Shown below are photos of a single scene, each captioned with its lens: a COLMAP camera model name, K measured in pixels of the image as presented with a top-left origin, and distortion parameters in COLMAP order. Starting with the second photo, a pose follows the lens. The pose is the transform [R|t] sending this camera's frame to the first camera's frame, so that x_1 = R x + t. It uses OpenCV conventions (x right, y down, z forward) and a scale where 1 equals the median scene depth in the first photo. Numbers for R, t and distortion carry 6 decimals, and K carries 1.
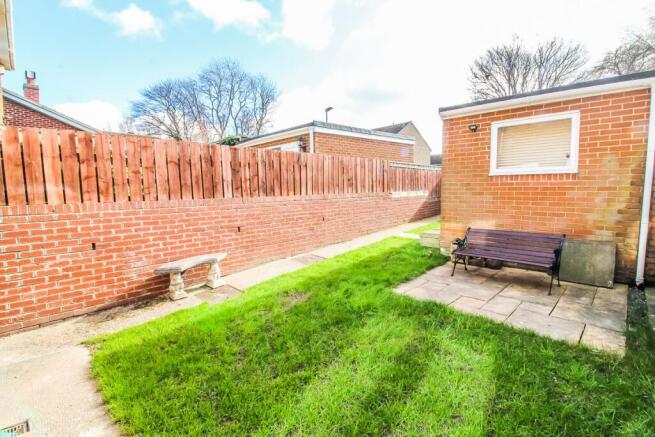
lens RADIAL K [[305.9, 0, 329.7], [0, 305.9, 211.4], [0, 0, 1]] dist [-0.000662, -0.014535]
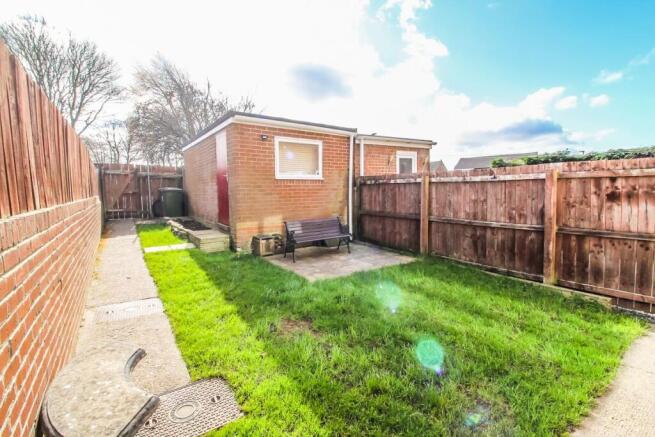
lens RADIAL K [[305.9, 0, 329.7], [0, 305.9, 211.4], [0, 0, 1]] dist [-0.000662, -0.014535]
pose [[0.166135, -0.068203, 0.983742, -0.693711], [0.079858, 0.995259, 0.055515, -0.040785], [-0.982864, 0.069337, 0.170794, 0.611036]]
